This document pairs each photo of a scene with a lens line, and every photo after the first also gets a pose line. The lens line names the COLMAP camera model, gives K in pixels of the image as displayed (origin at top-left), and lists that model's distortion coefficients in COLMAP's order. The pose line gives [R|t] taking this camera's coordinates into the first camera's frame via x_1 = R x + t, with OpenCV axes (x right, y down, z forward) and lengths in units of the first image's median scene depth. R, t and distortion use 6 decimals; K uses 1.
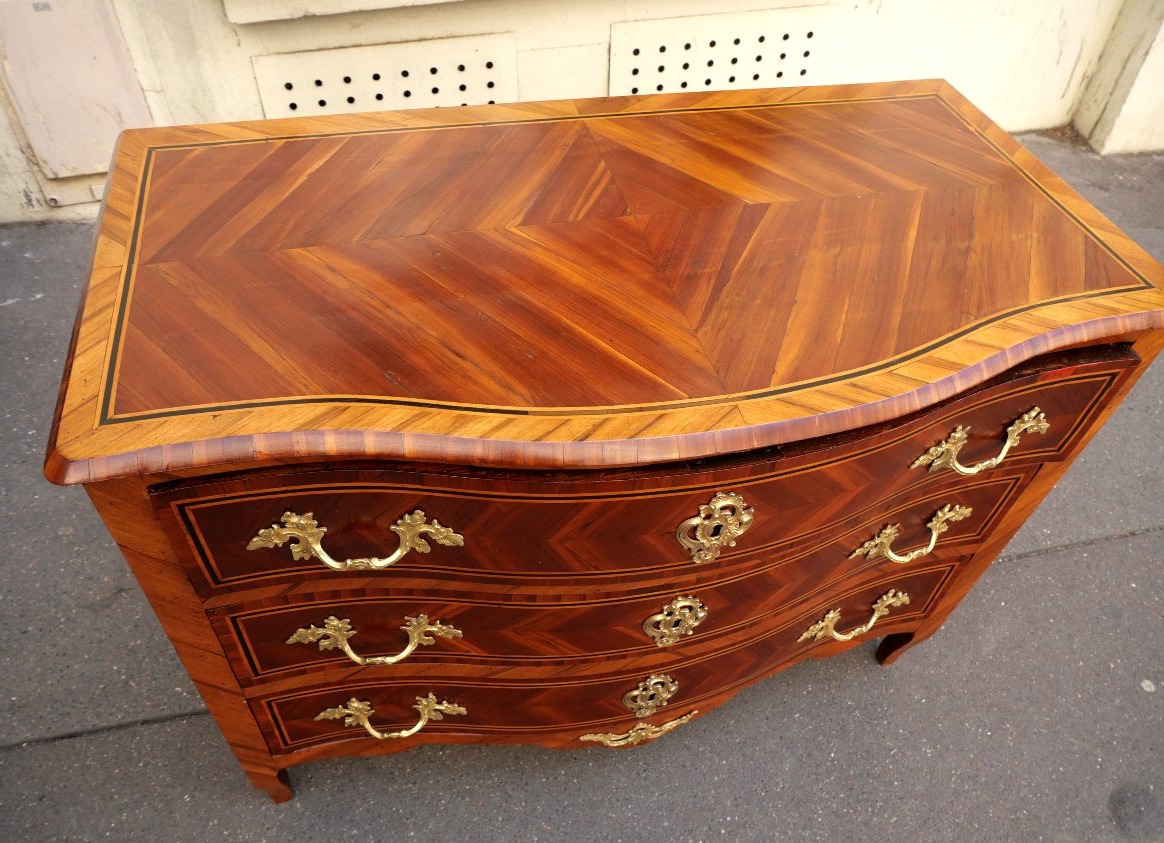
lens RADIAL K [[845.7, 0, 593.7], [0, 845.7, 417.6], [0, 0, 1]] dist [-0.044755, 0.016638]
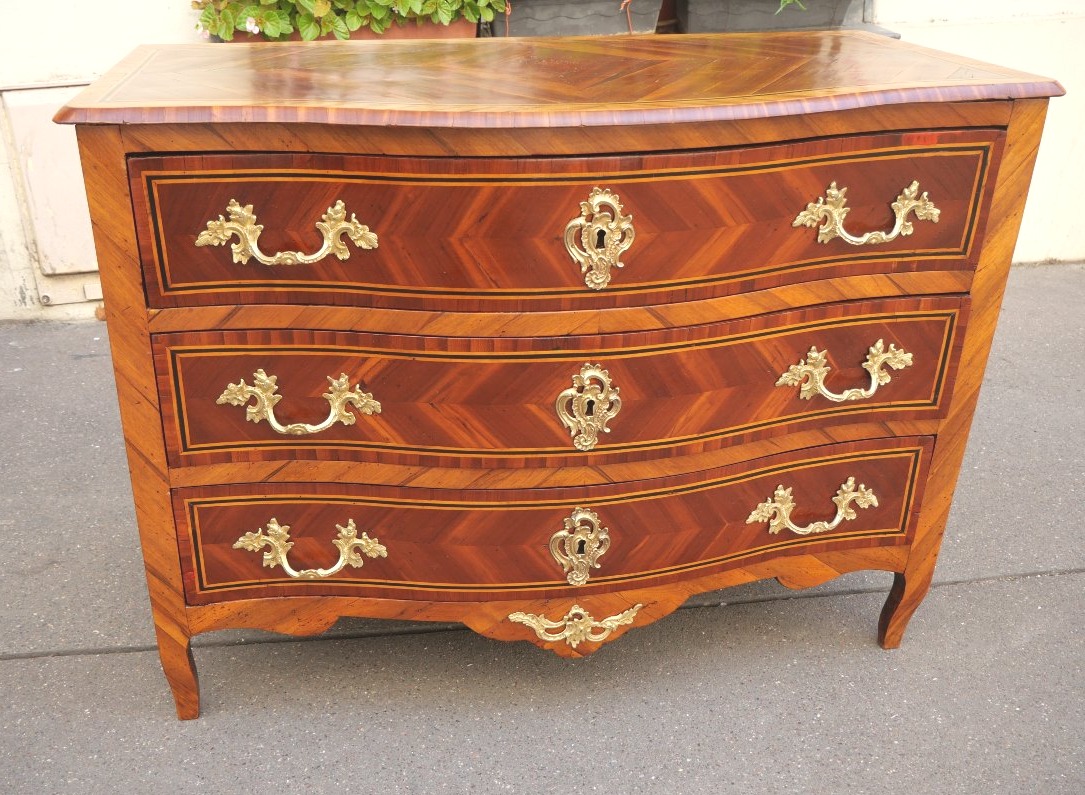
lens RADIAL K [[1064.7, 0, 535.3], [0, 1064.7, 398.6], [0, 0, 1]] dist [-0.012442, 0.000000]
pose [[0.994218, -0.021581, -0.105188, 0.151071], [-0.018371, 0.930970, -0.364634, 0.631693], [0.105796, 0.364458, 0.925190, -0.178061]]
